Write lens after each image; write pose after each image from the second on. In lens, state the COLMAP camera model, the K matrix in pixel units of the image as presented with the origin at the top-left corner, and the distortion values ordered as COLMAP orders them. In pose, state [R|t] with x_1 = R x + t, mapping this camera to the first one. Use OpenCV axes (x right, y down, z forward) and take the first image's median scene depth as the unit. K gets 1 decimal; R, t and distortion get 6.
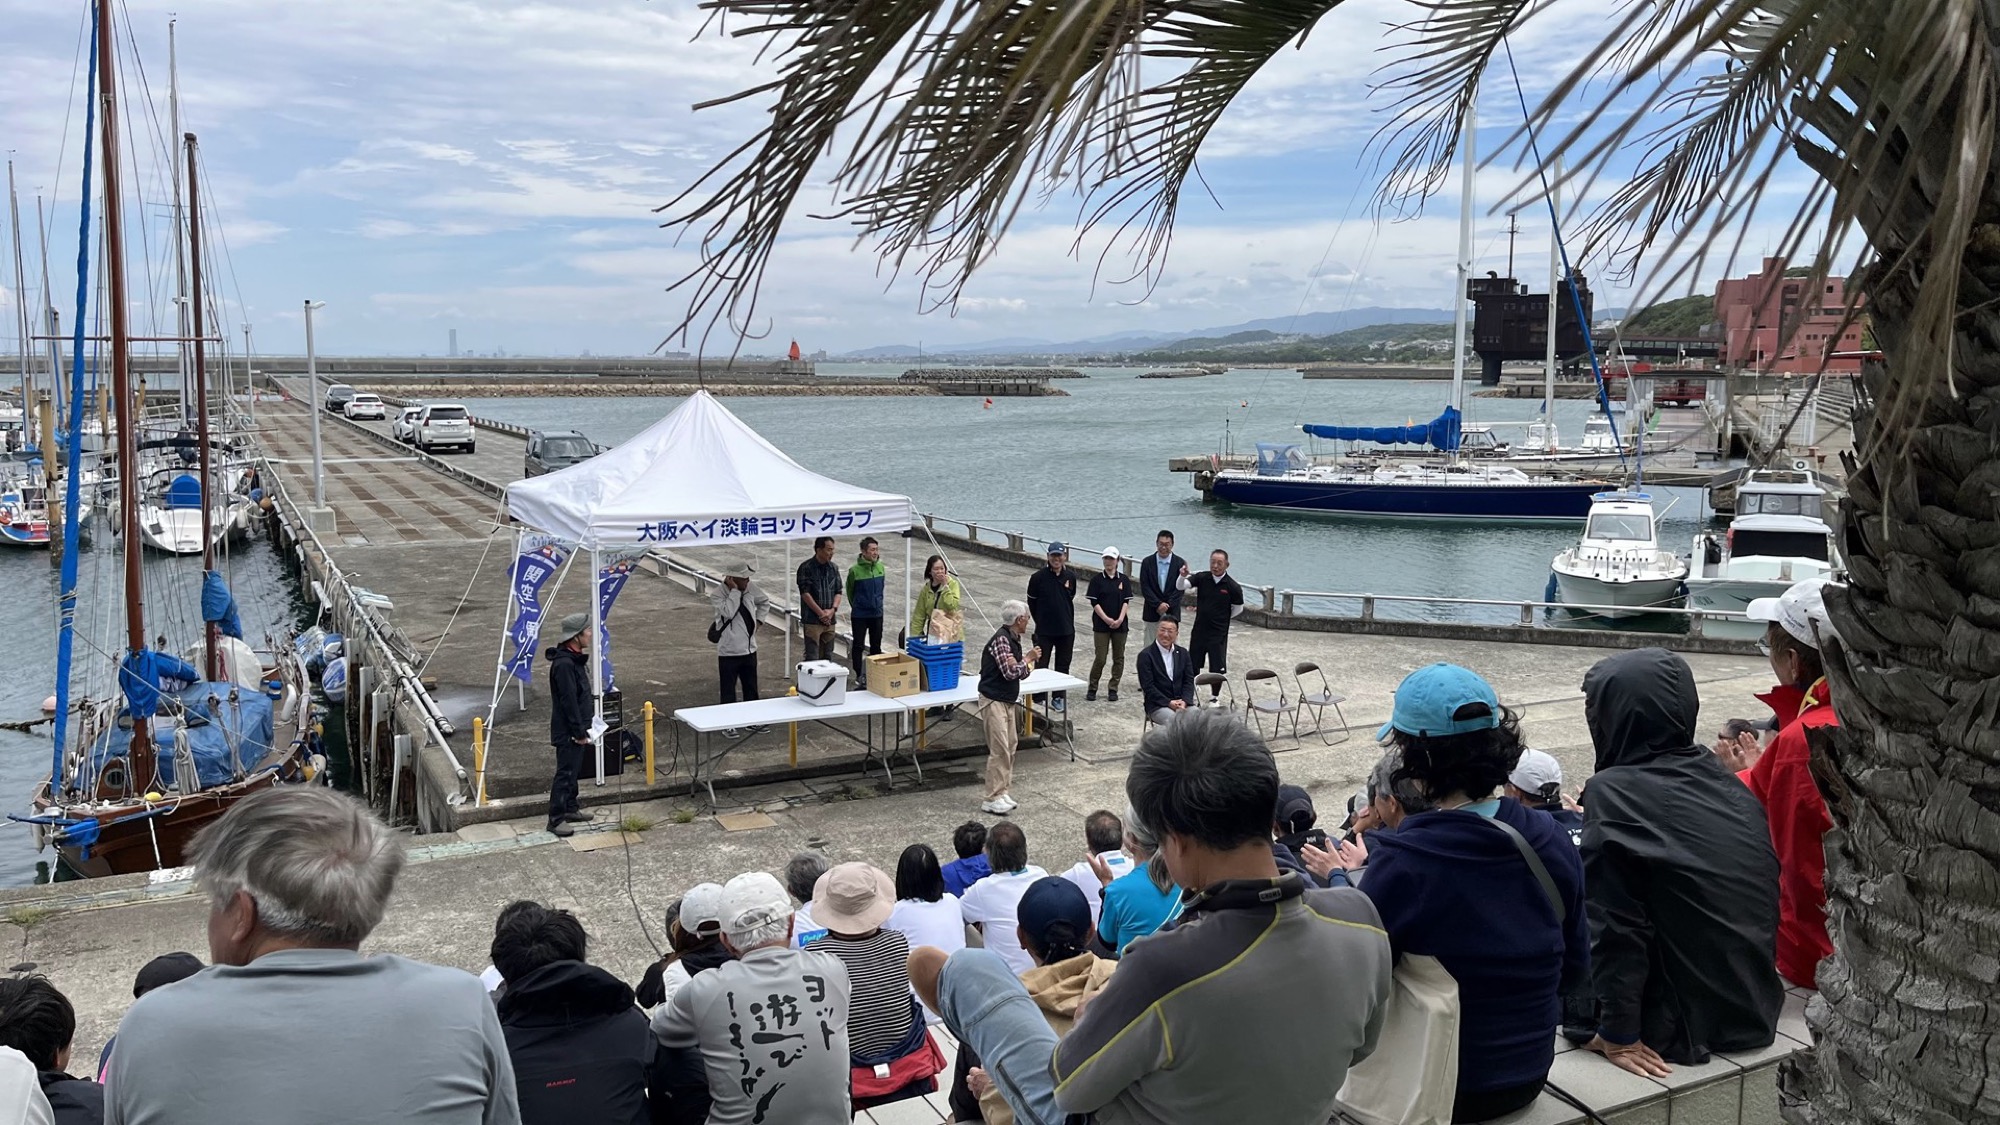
lens RADIAL K [[1512.8, 0, 998.5], [0, 1512.8, 586.7], [0, 0, 1]] dist [0.052743, -0.068120]
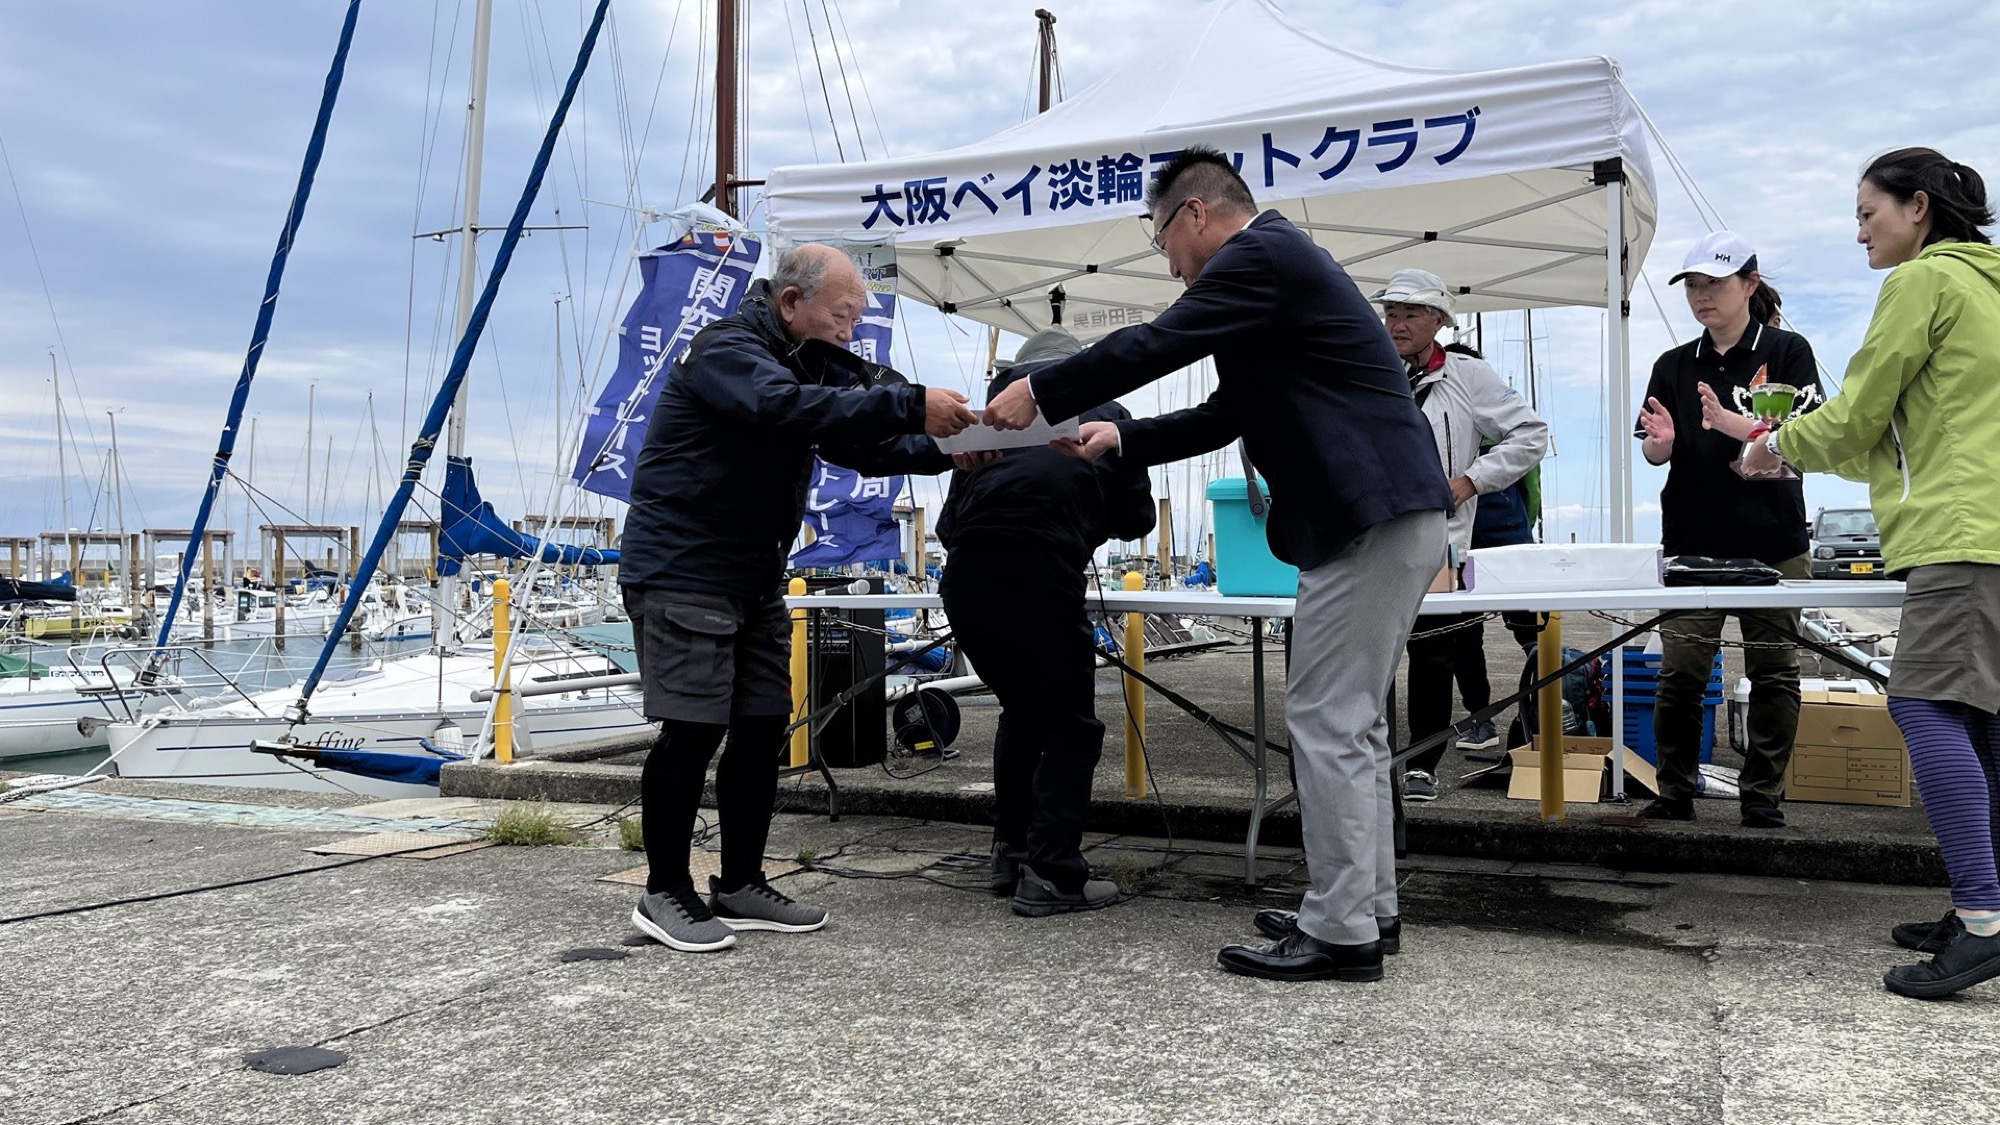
lens RADIAL K [[1512.8, 0, 1021.0], [0, 1512.8, 558.0], [0, 0, 1]] dist [0.052743, -0.068120]
pose [[0.611420, -0.018117, -0.791099, 0.132930], [-0.099610, 0.990023, -0.099658, 0.101261], [0.785012, 0.139734, 0.603515, 0.760141]]
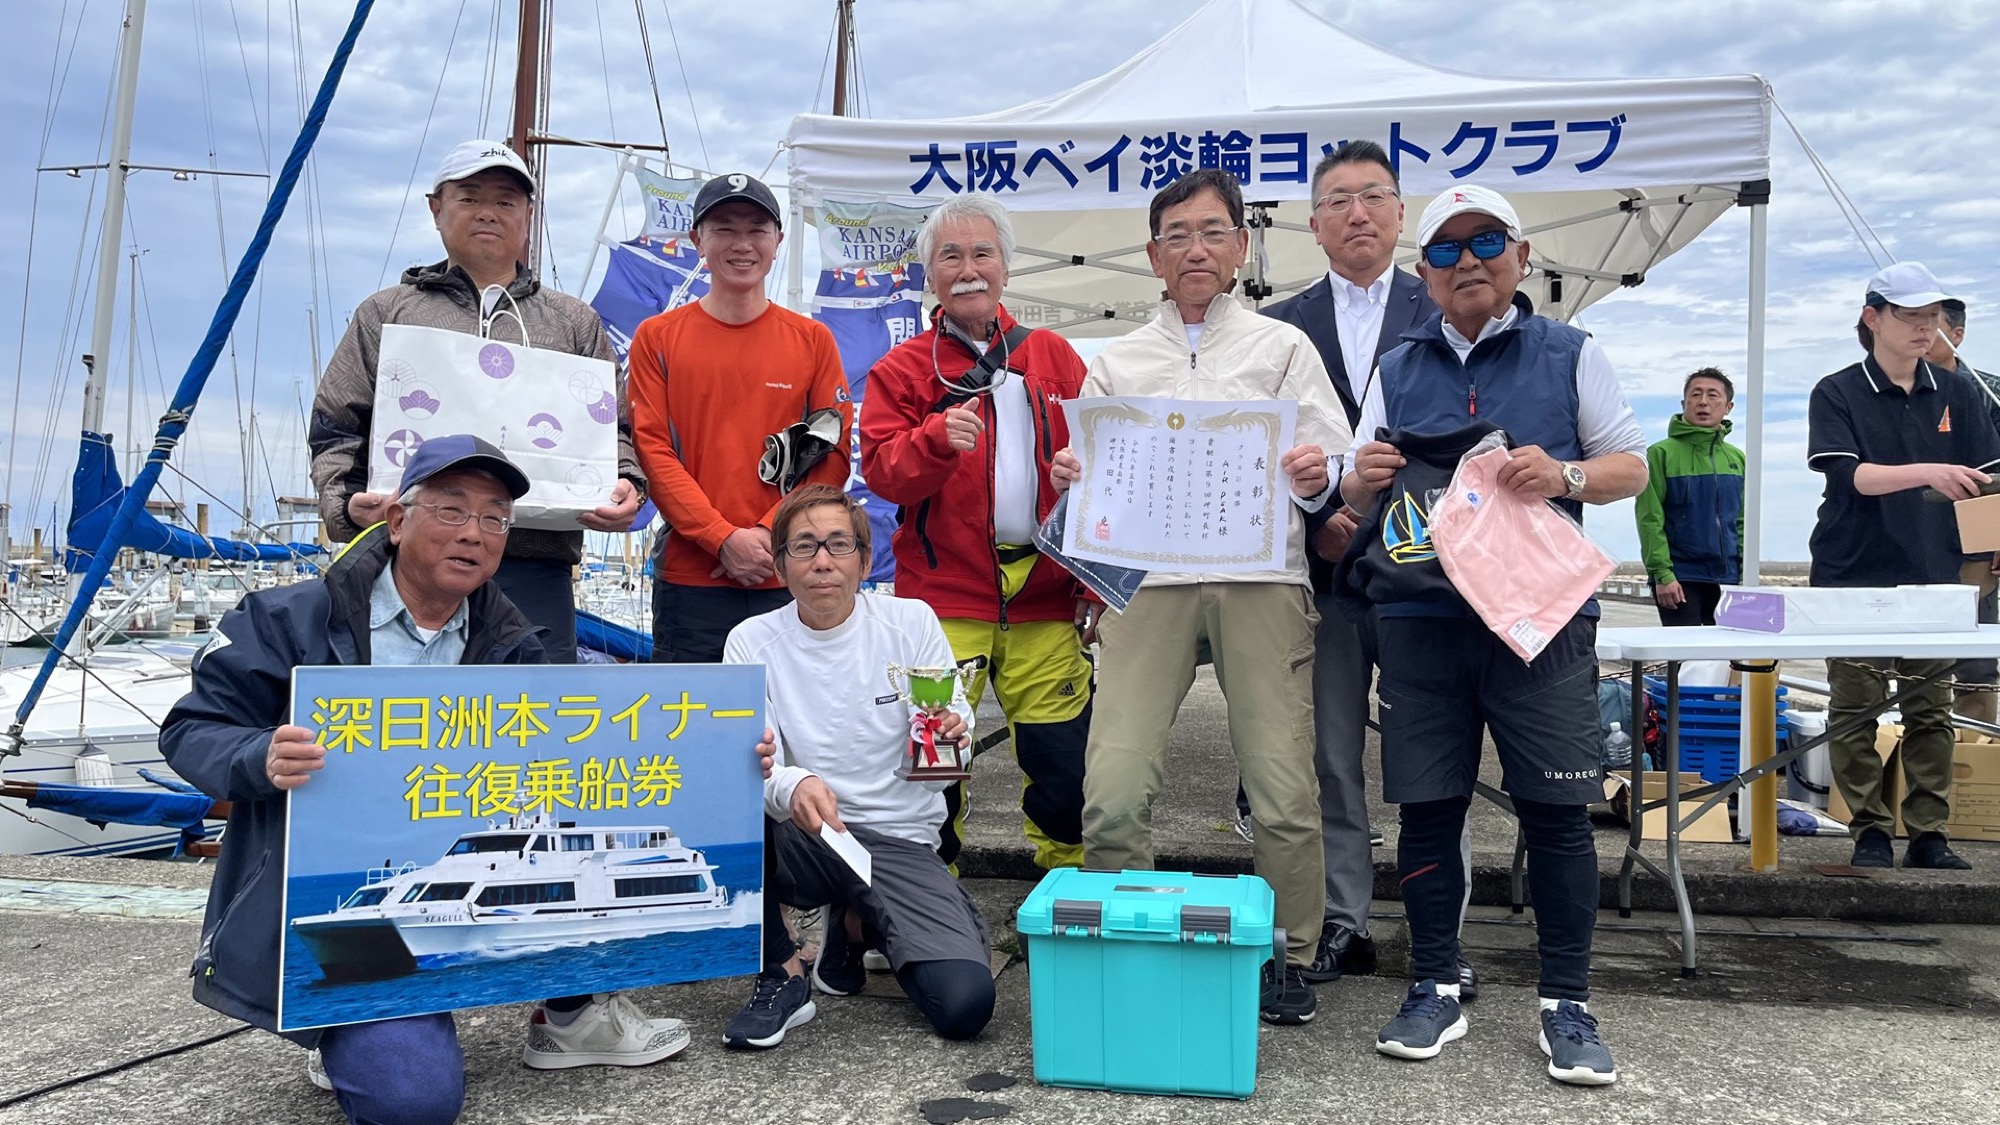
lens RADIAL K [[1512.8, 0, 1031.5], [0, 1512.8, 571.9], [0, 0, 1]] dist [0.052743, -0.068120]
pose [[0.788023, 0.001212, -0.615644, 0.020021], [-0.090358, 0.989396, -0.113711, 0.101851], [0.608978, 0.145235, 0.779777, 0.713249]]
